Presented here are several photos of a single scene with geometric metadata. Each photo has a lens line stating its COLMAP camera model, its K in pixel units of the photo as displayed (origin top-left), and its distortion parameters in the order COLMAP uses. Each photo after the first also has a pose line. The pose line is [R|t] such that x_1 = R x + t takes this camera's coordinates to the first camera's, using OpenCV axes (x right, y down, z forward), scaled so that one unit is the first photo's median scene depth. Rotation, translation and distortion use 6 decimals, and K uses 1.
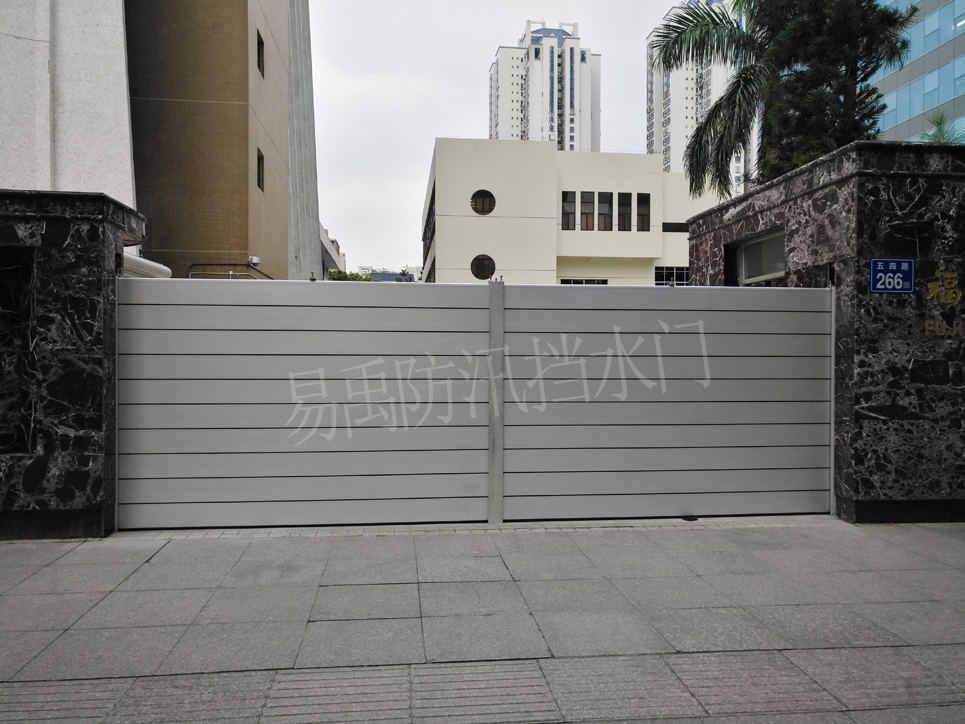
lens RADIAL K [[754.6, 0, 482.3], [0, 754.6, 368.0], [0, 0, 1]] dist [0.008126, 0.014271]
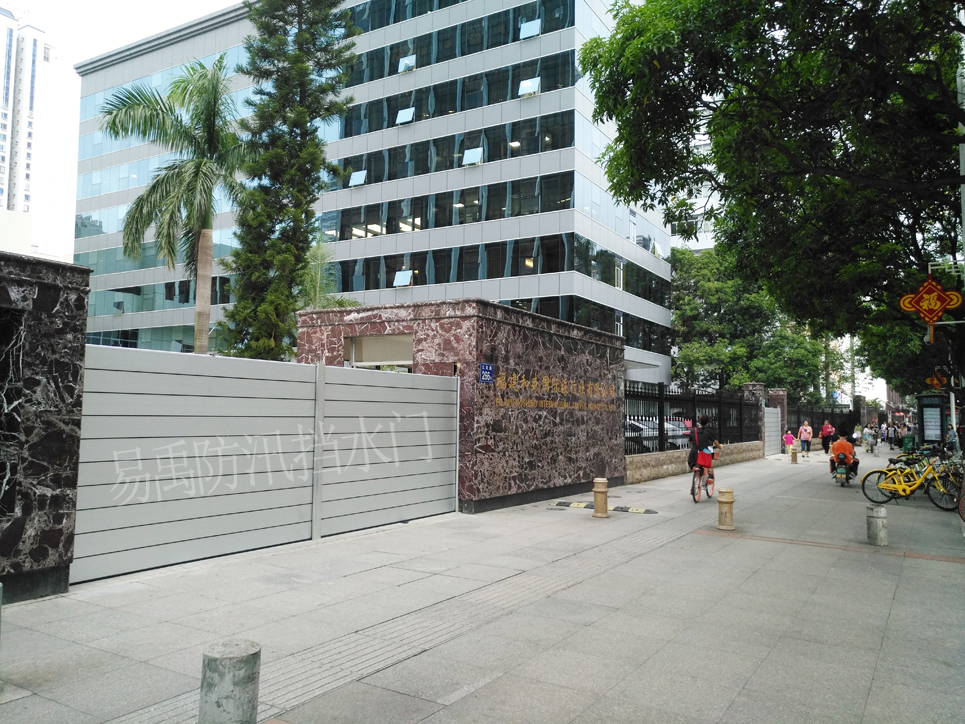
lens RADIAL K [[754.6, 0, 479.2], [0, 754.6, 362.4], [0, 0, 1]] dist [0.008126, 0.014271]
pose [[0.612014, 0.058948, 0.788647, -1.006591], [0.002588, 0.997064, -0.076535, -0.009989], [-0.790843, 0.048881, 0.610064, -0.099427]]
